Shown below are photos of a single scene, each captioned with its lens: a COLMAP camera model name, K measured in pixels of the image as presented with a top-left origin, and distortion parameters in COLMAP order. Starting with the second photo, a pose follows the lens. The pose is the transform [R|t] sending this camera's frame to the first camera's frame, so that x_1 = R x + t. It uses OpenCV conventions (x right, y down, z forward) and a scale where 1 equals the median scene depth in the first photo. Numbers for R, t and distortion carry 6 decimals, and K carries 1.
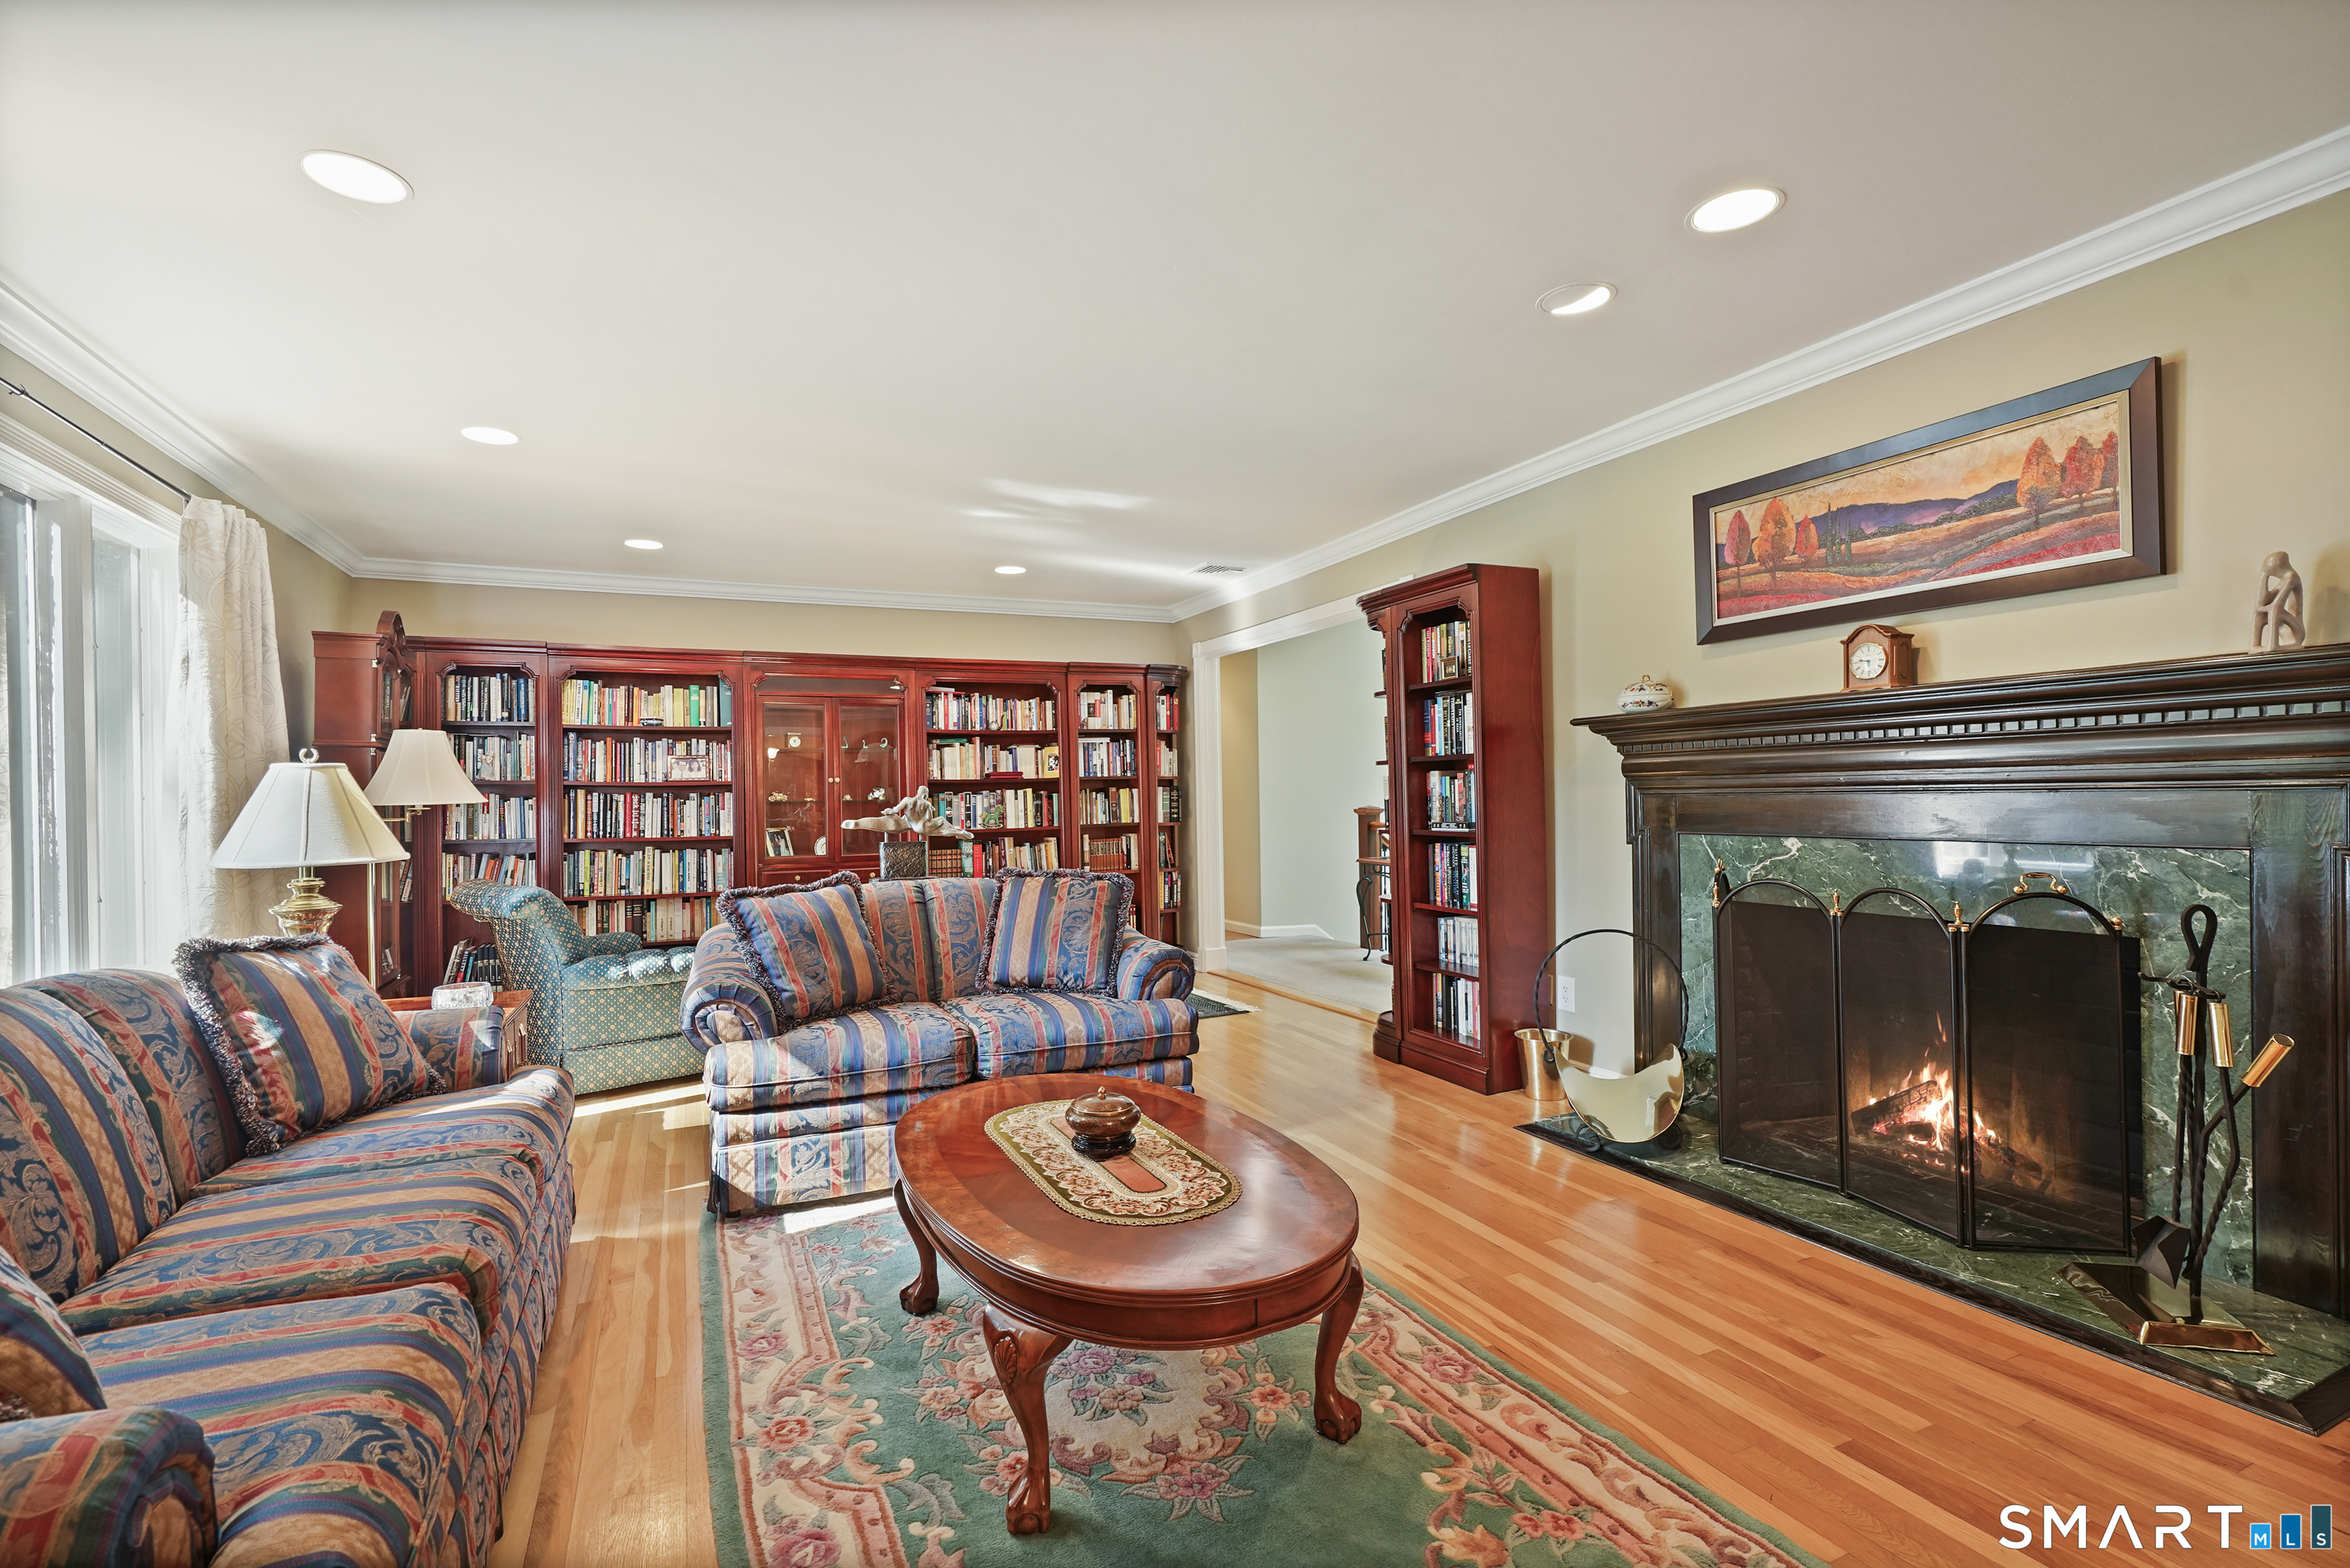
lens RADIAL K [[1076.4, 0, 1160.3], [0, 1076.4, 793.8], [0, 0, 1]] dist [-0.003521, 0.002263]
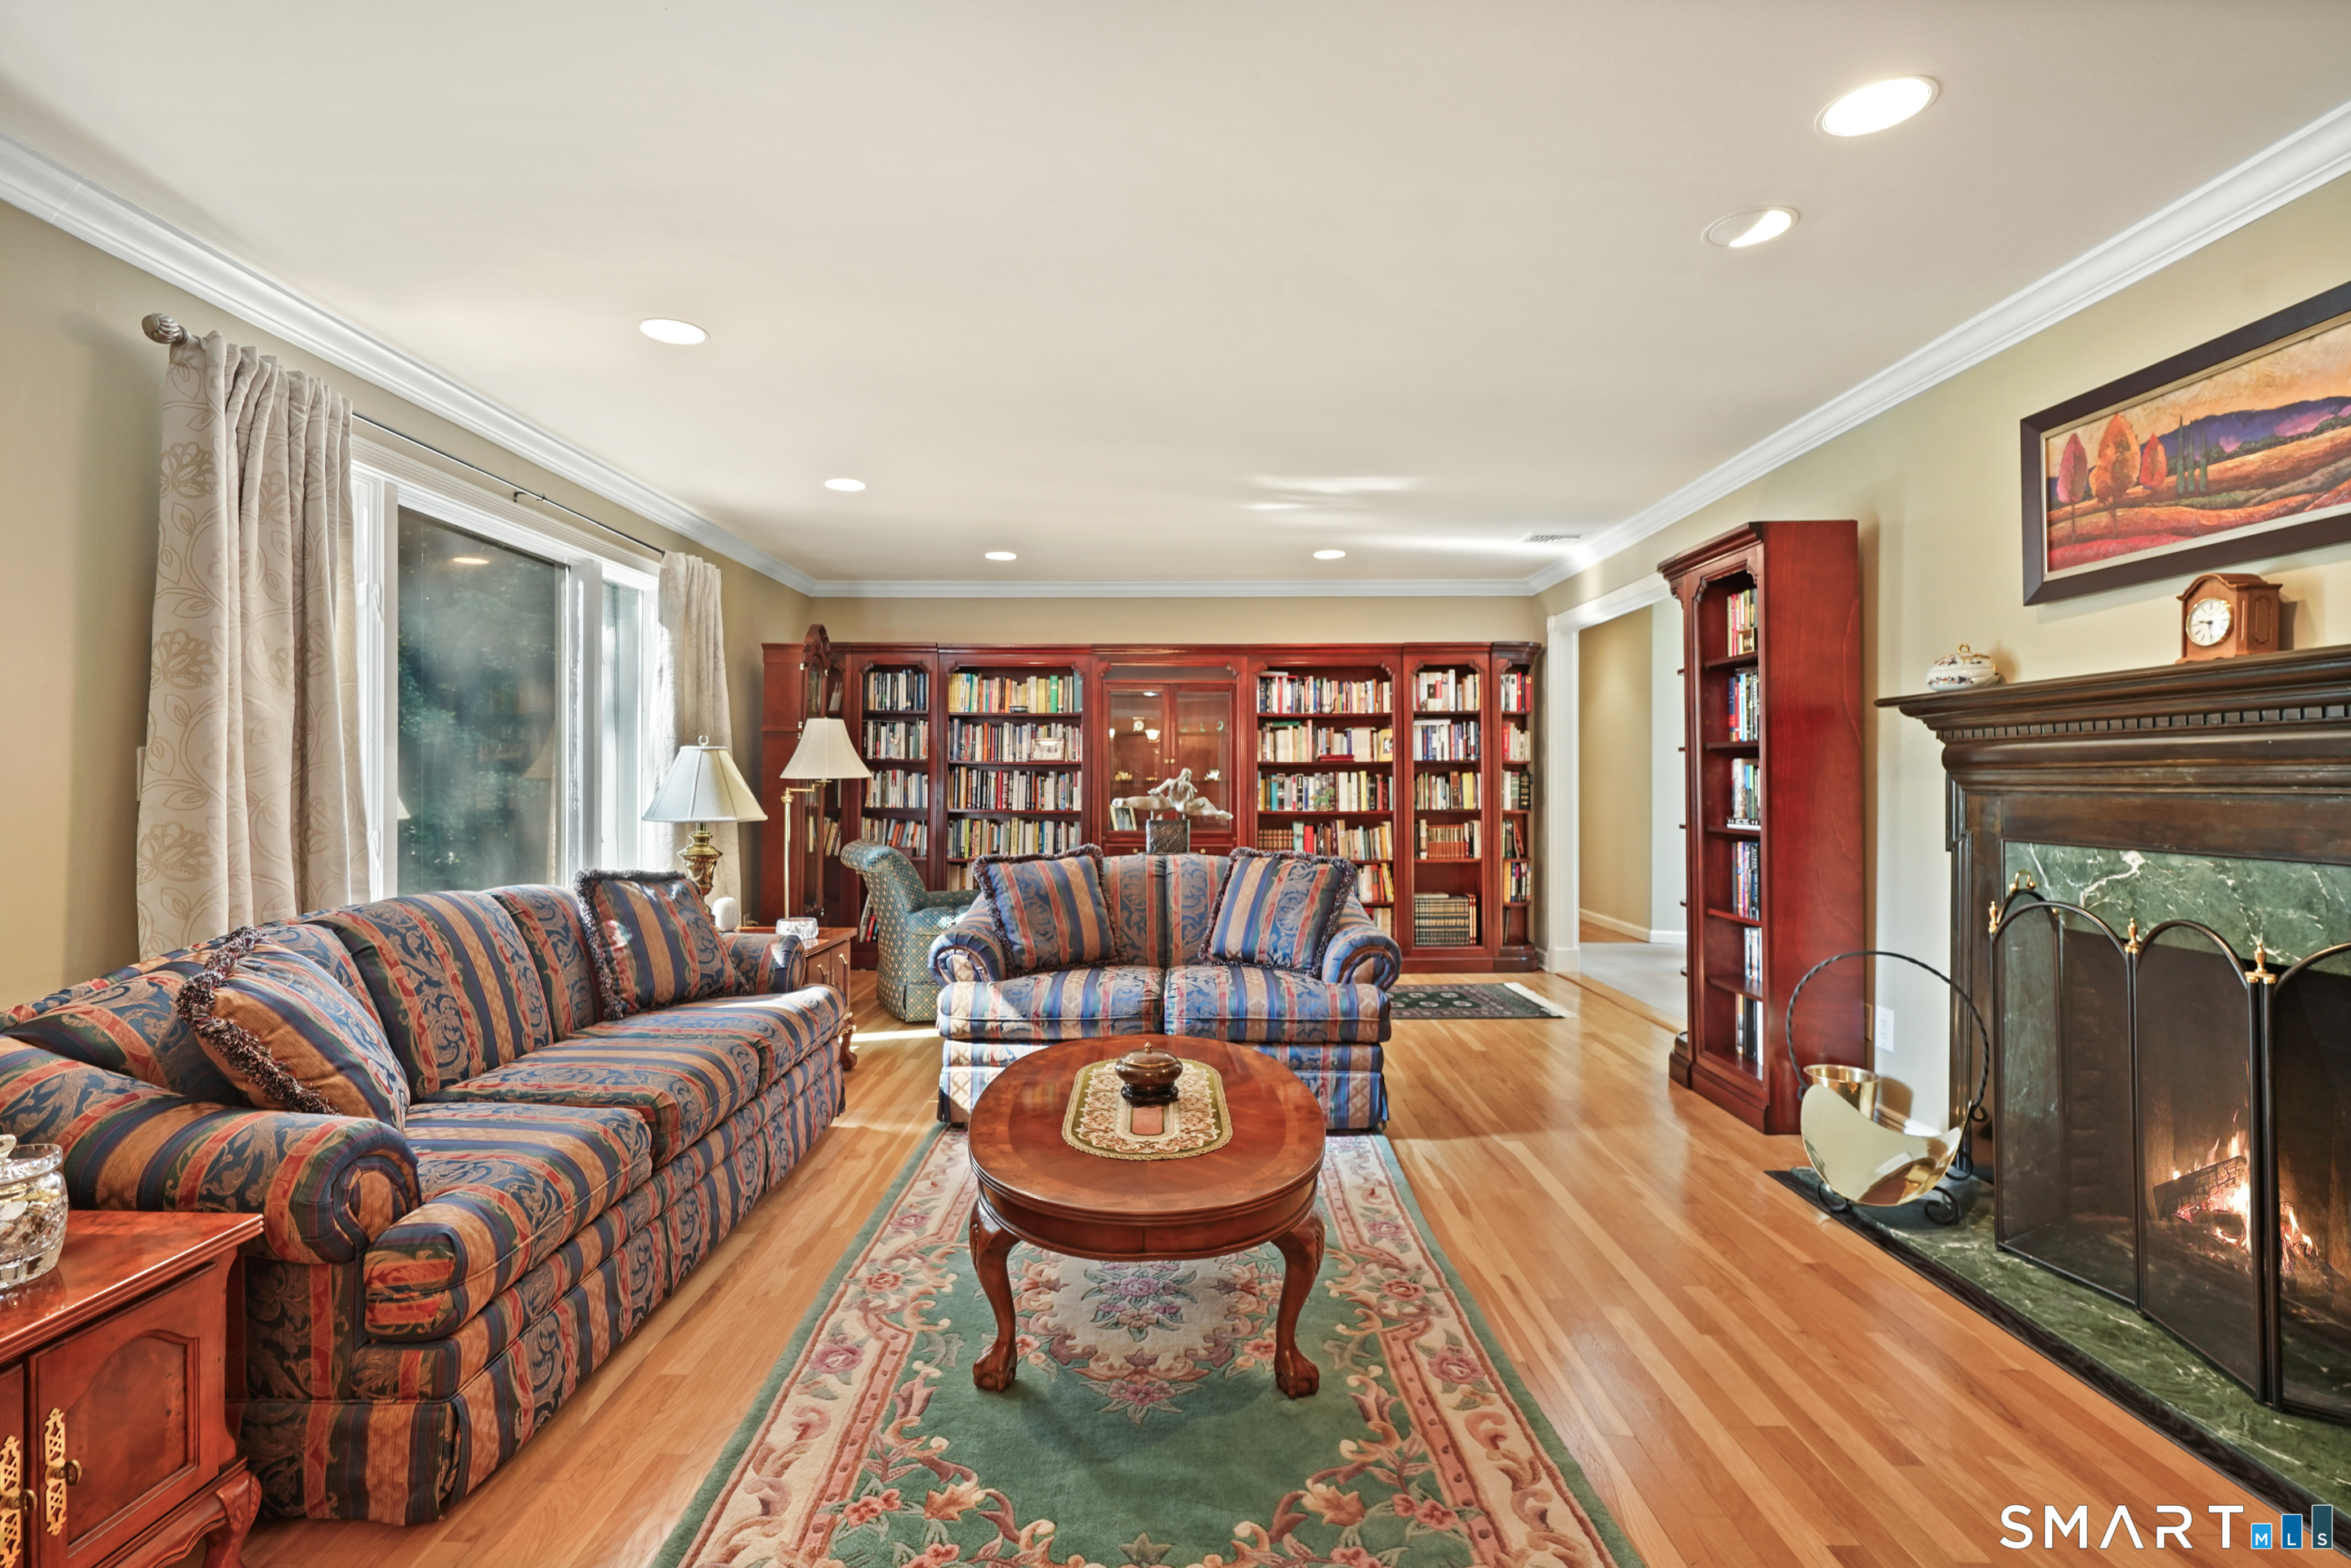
lens RADIAL K [[1076.8, 0, 1076.5], [0, 1076.8, 776.3], [0, 0, 1]] dist [-0.003521, 0.002263]
pose [[0.903358, 0.015735, -0.428598, 0.205756], [-0.015136, 0.999874, 0.004807, -0.004671], [0.428620, 0.002145, 0.903482, -0.023794]]
